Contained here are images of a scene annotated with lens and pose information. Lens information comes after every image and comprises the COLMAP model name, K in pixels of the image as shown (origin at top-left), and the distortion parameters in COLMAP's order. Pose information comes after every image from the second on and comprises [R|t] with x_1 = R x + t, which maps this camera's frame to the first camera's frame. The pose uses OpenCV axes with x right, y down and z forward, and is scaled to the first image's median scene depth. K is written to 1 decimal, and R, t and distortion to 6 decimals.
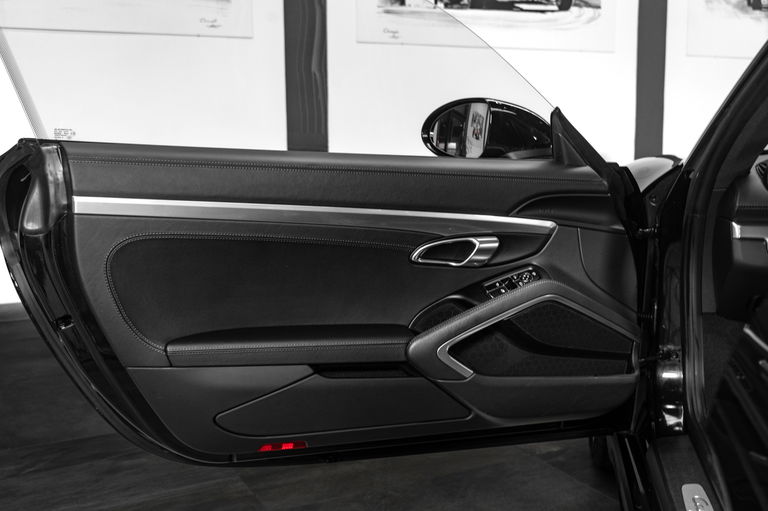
lens RADIAL K [[872.6, 0, 384.1], [0, 872.6, 254.8], [0, 0, 1]] dist [-0.006827, 0.000000]
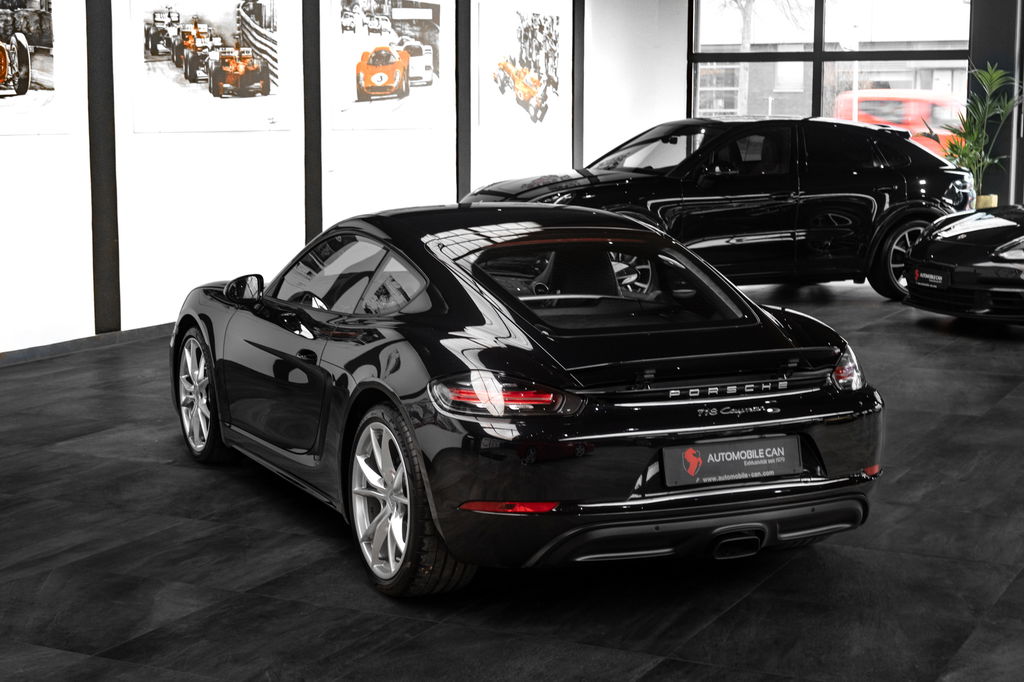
lens RADIAL K [[1822.1, 0, 517.6], [0, 1822.1, 332.6], [0, 0, 1]] dist [0.110425, 0.000000]
pose [[0.795712, -0.063781, 0.602307, -0.588964], [0.070293, 0.997445, 0.012759, -0.006509], [-0.601582, 0.032186, 0.798162, -0.925180]]
